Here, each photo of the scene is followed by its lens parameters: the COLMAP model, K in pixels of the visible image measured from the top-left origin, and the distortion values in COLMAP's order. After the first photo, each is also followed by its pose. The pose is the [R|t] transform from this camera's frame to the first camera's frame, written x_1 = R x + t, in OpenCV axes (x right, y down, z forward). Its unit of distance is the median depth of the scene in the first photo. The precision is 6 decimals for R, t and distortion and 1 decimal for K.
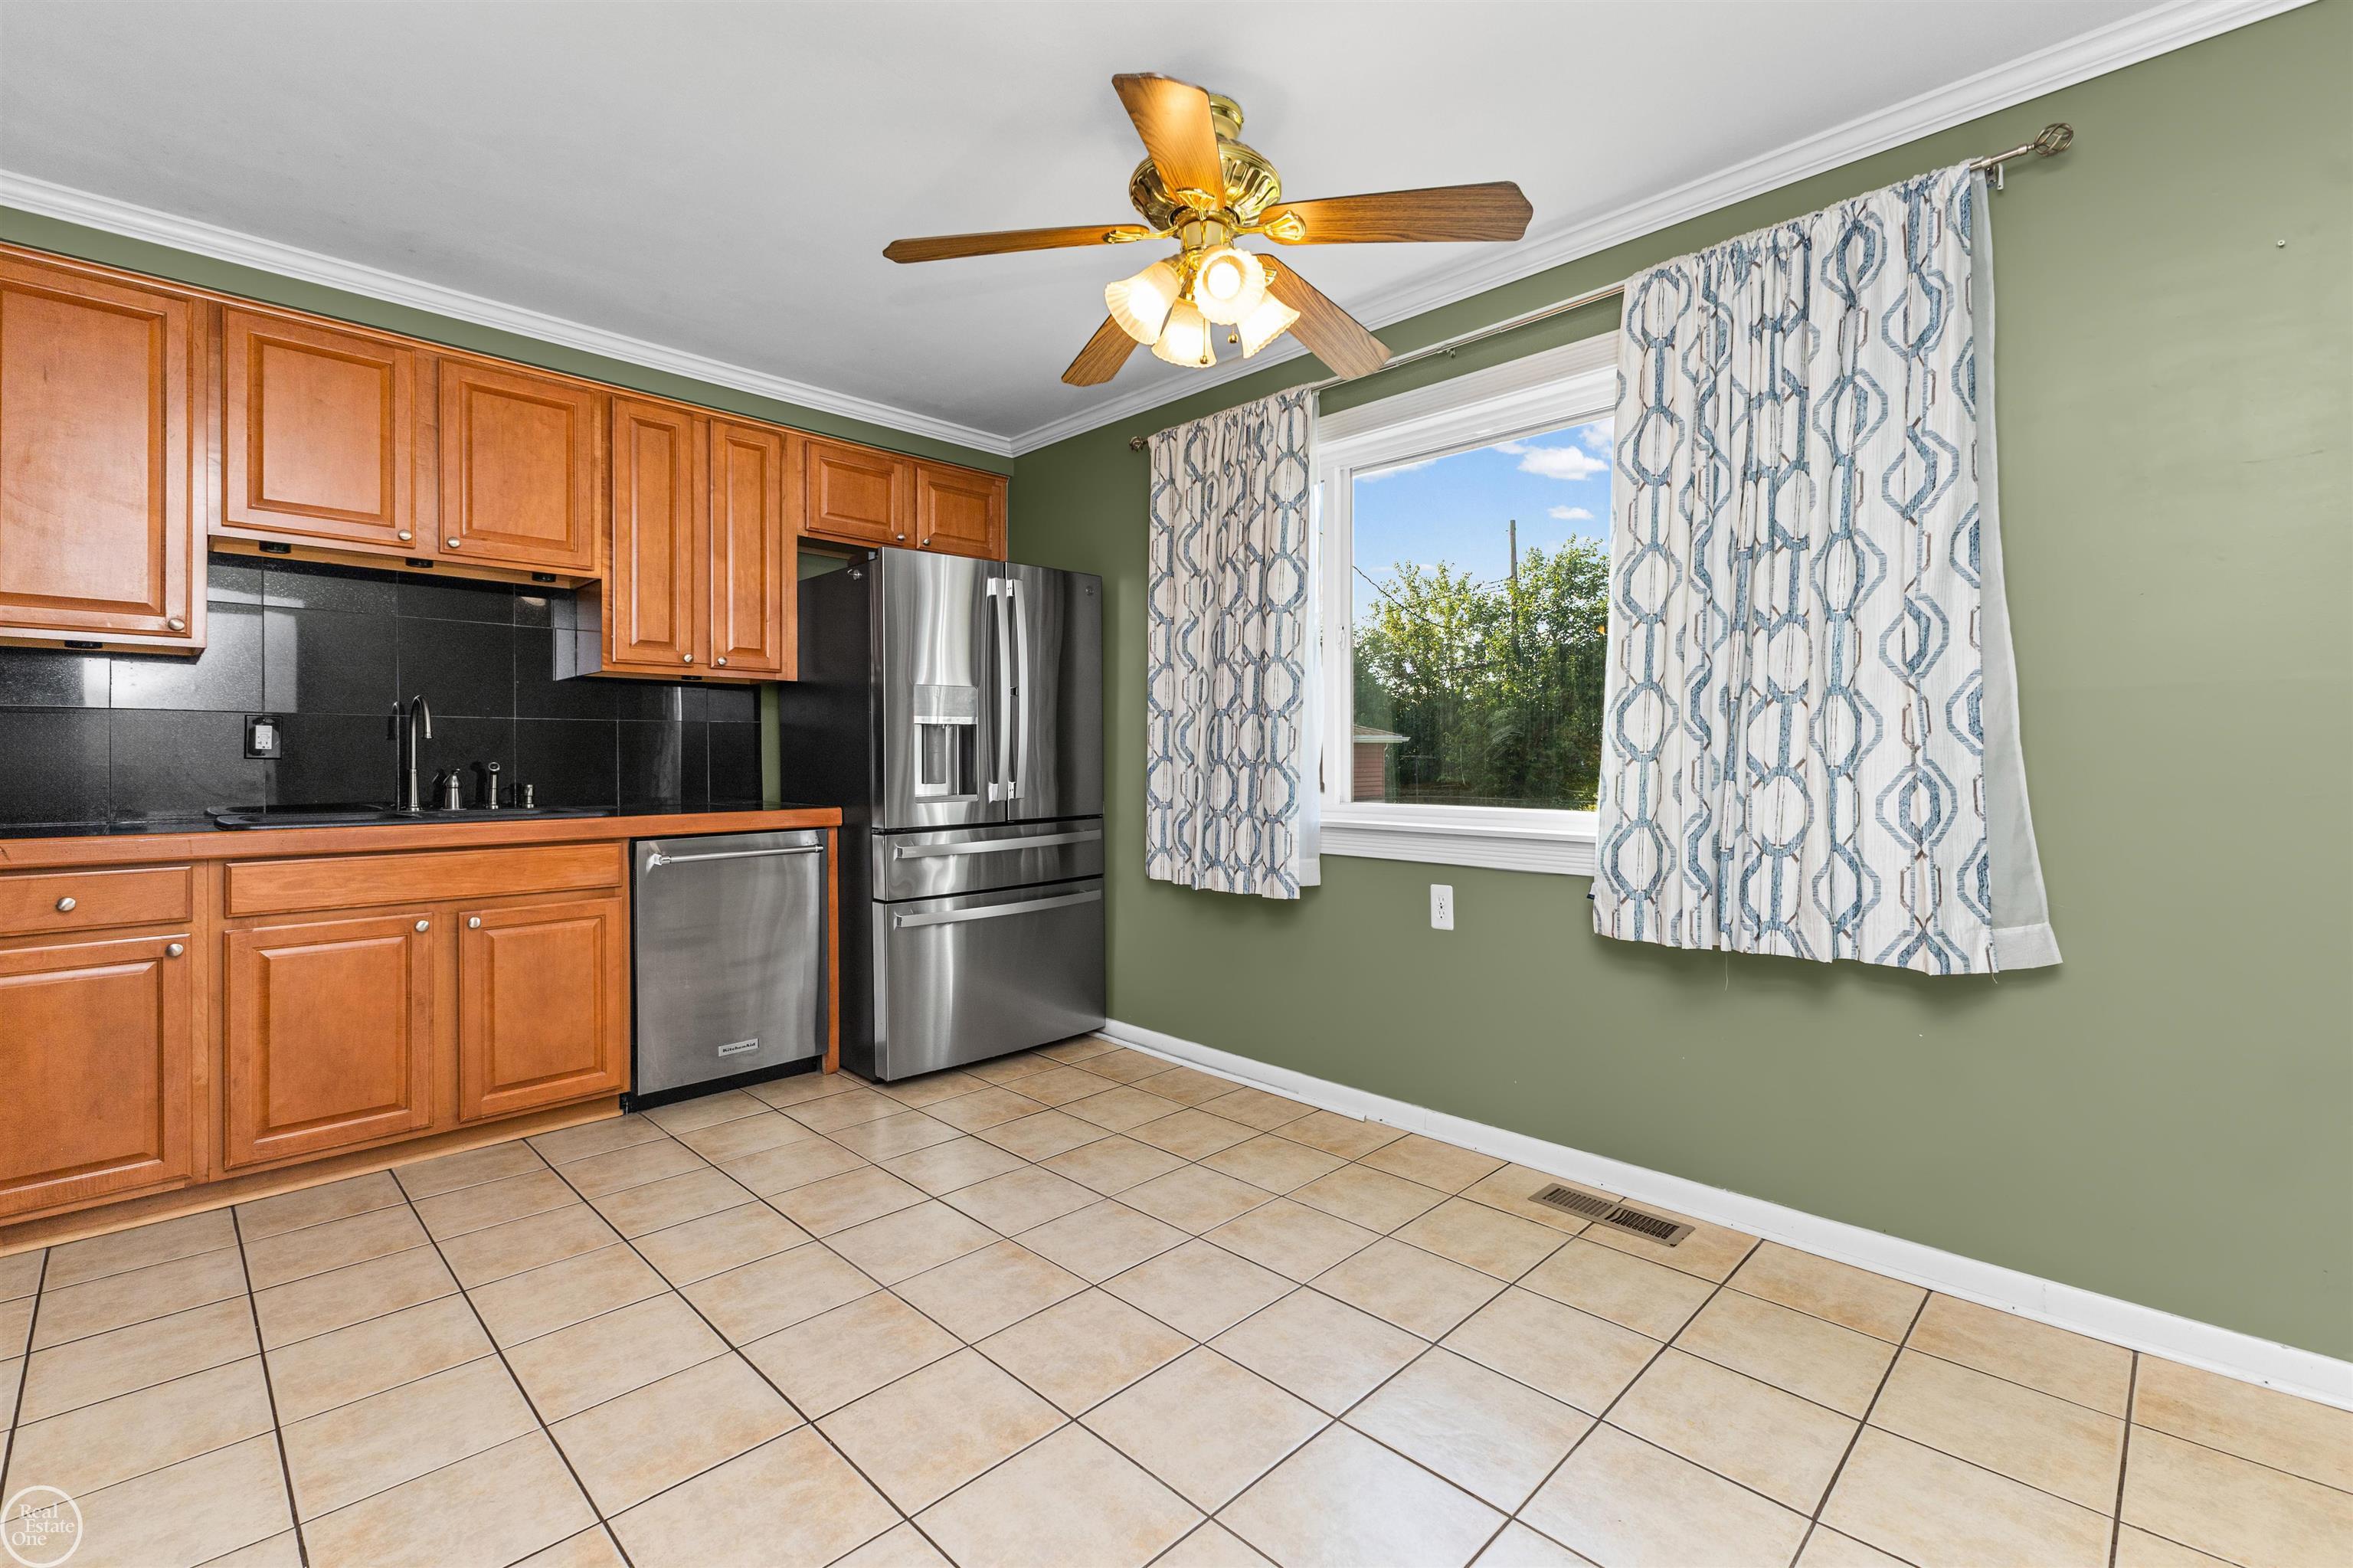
lens RADIAL K [[1017.7, 0, 1173.7], [0, 1017.7, 758.8], [0, 0, 1]] dist [0.017231, -0.006208]
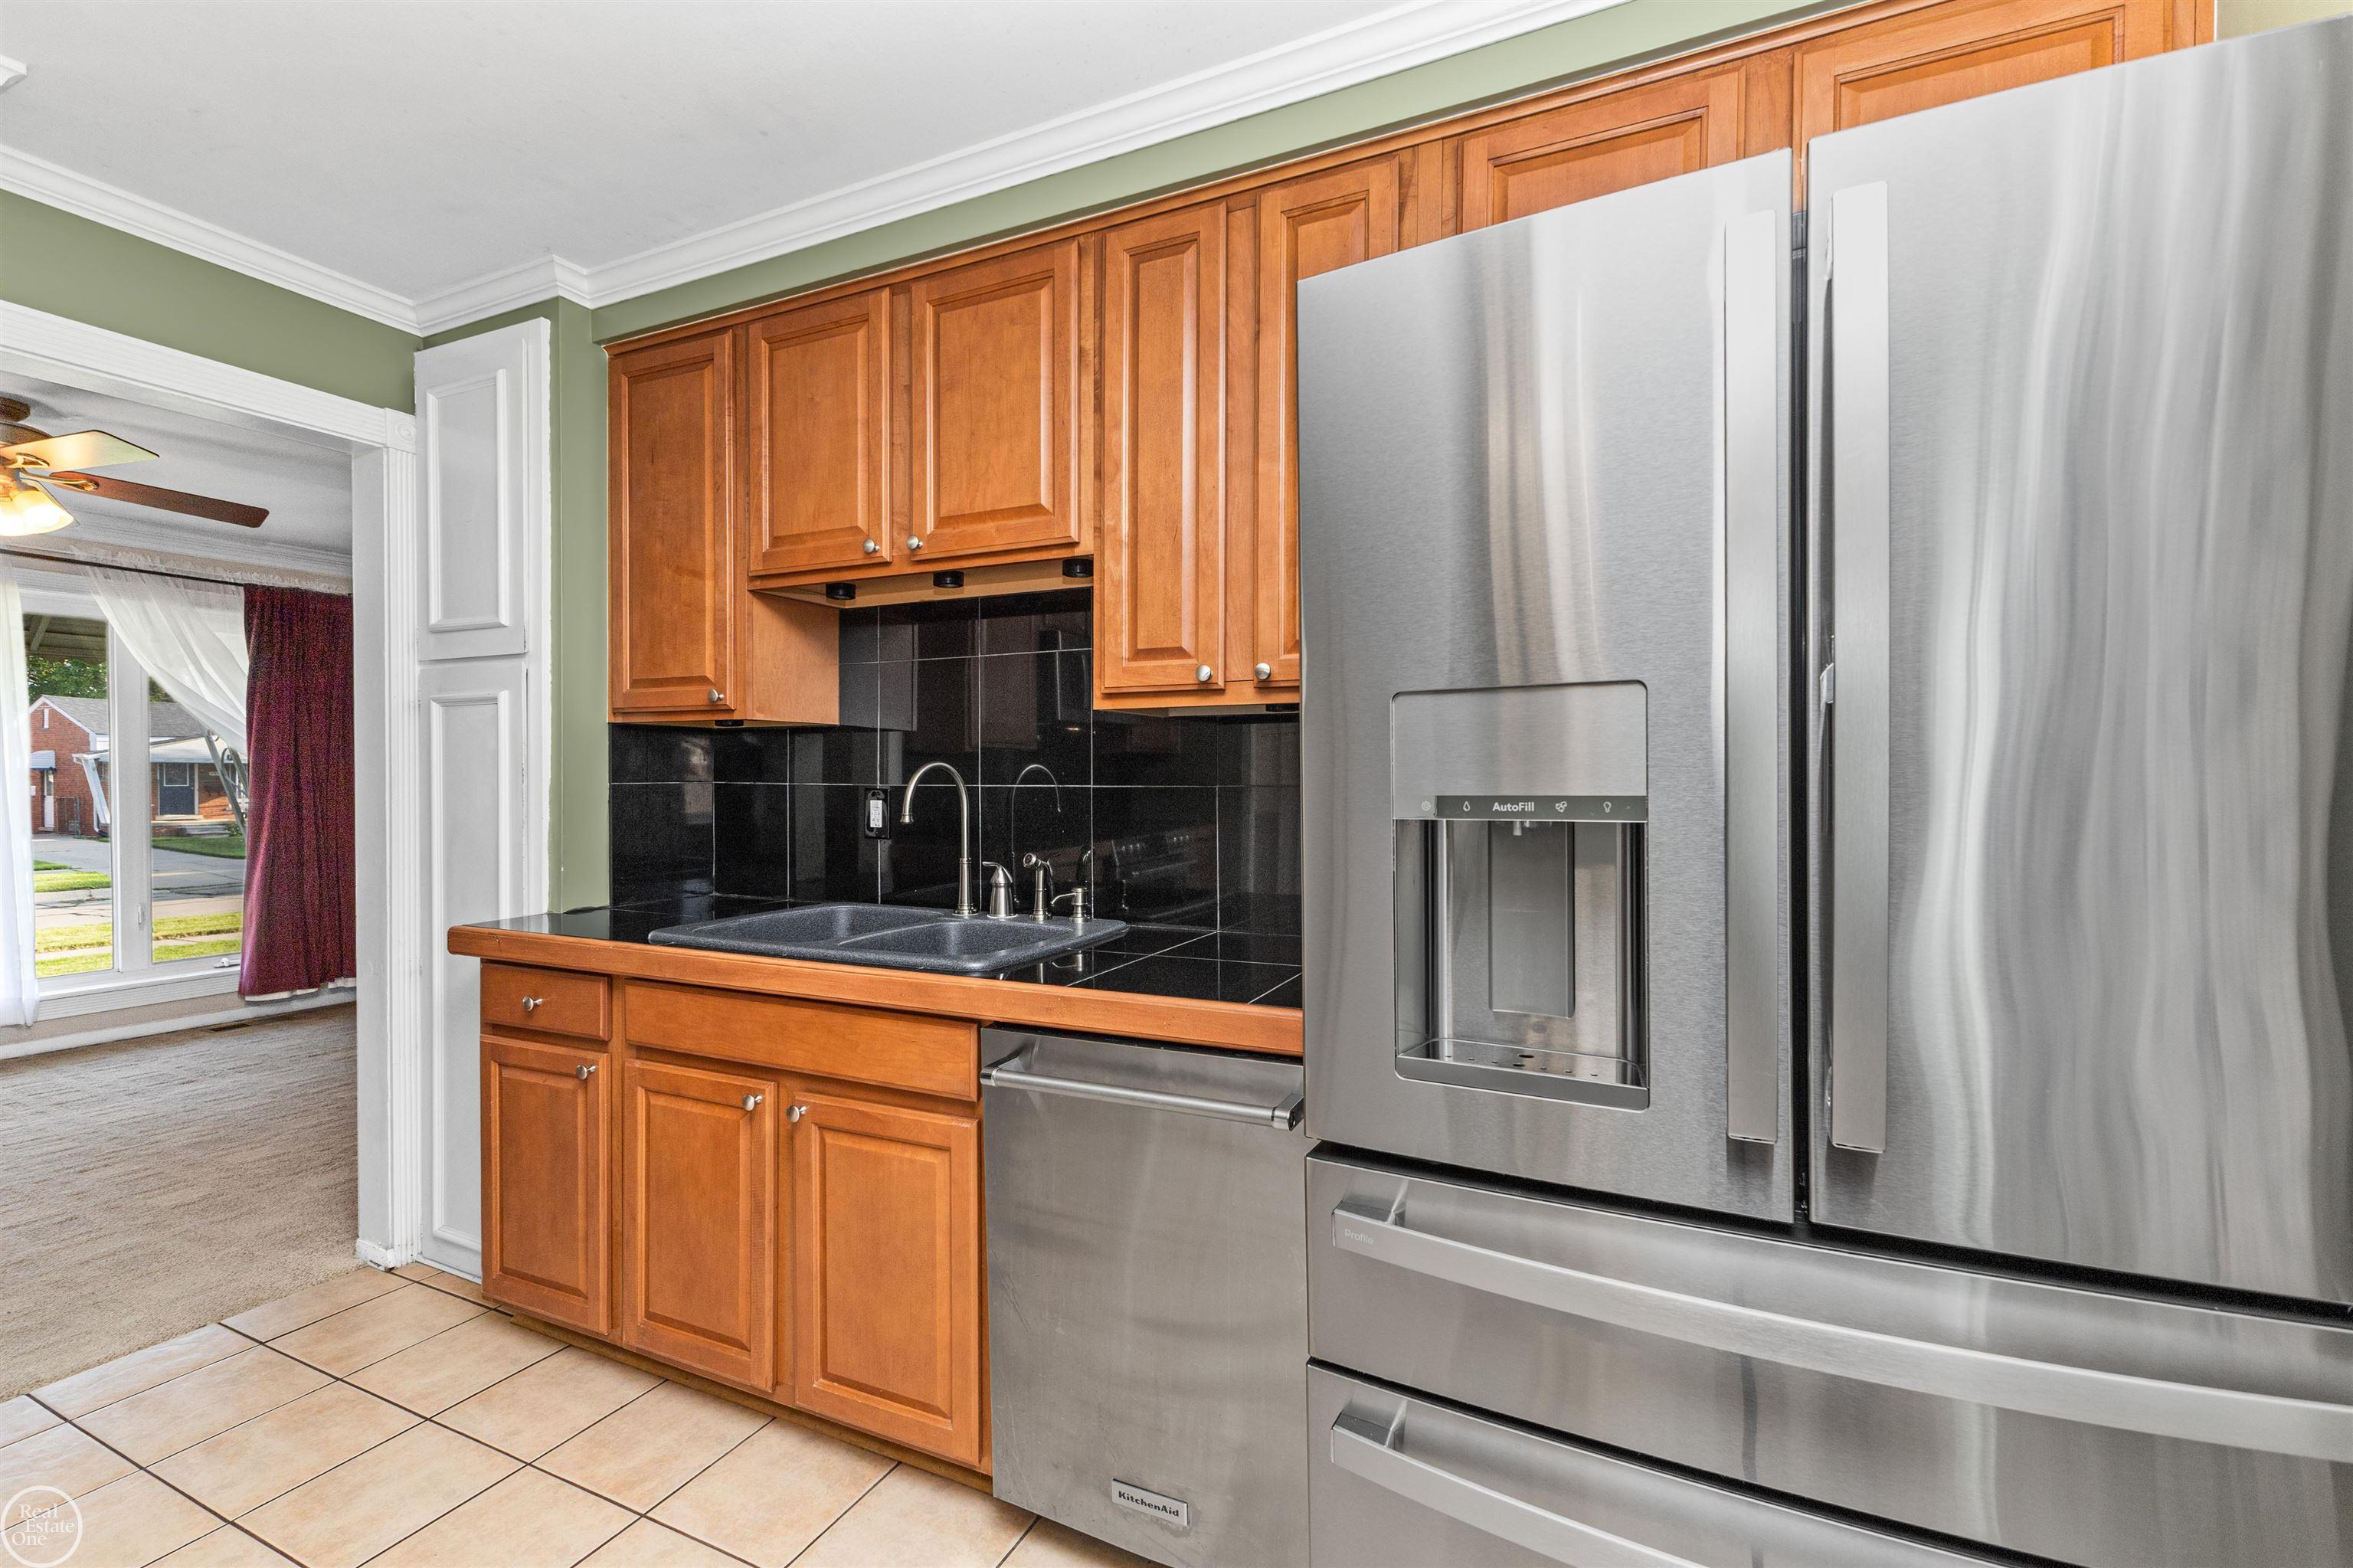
lens RADIAL K [[1027.4, 0, 1181.1], [0, 1027.4, 785.2], [0, 0, 1]] dist [0.010652, -0.000321]
pose [[0.336611, 0.014543, -0.941532, 0.019456], [0.002119, 0.999866, 0.016202, -0.056972], [0.941642, -0.007449, 0.336535, 0.930128]]
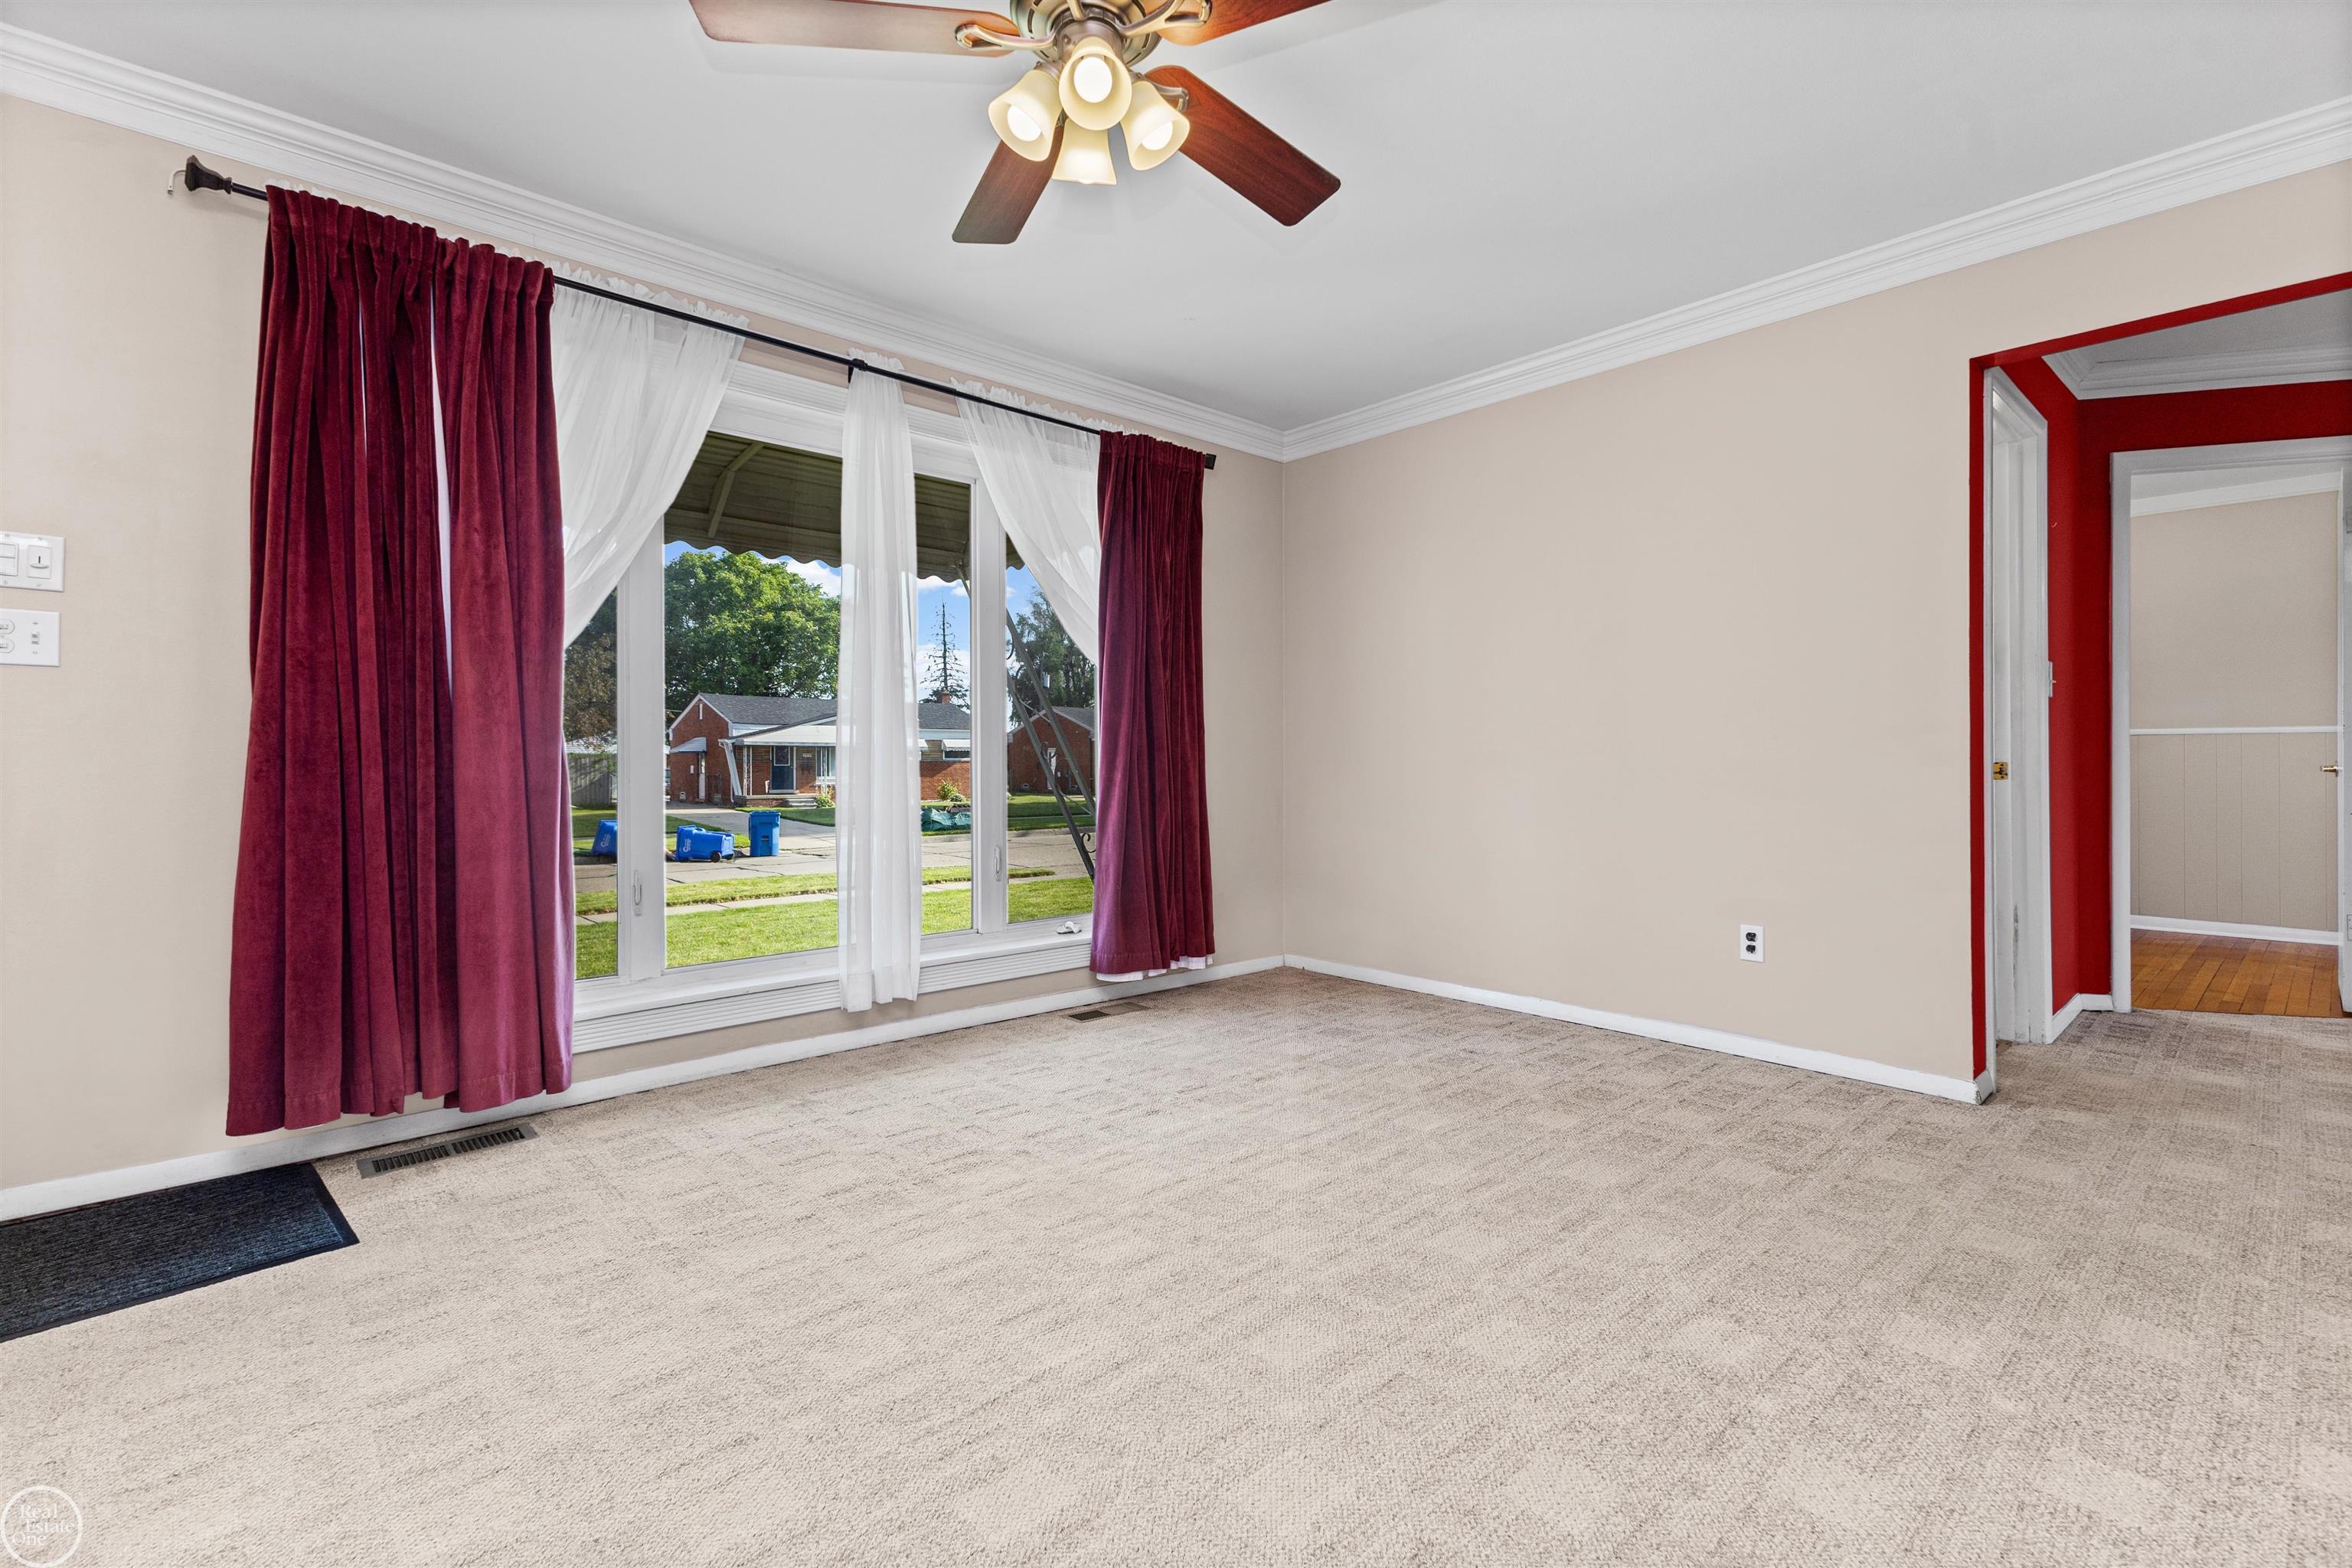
lens RADIAL K [[1045.4, 0, 1172.2], [0, 1045.4, 760.3], [0, 0, 1]] dist [0.024295, -0.004112]
pose [[-0.047278, 0.001015, -0.998881, -0.805947], [0.003991, 0.999992, 0.000828, 0.048373], [0.998874, -0.003947, -0.047282, 0.203473]]
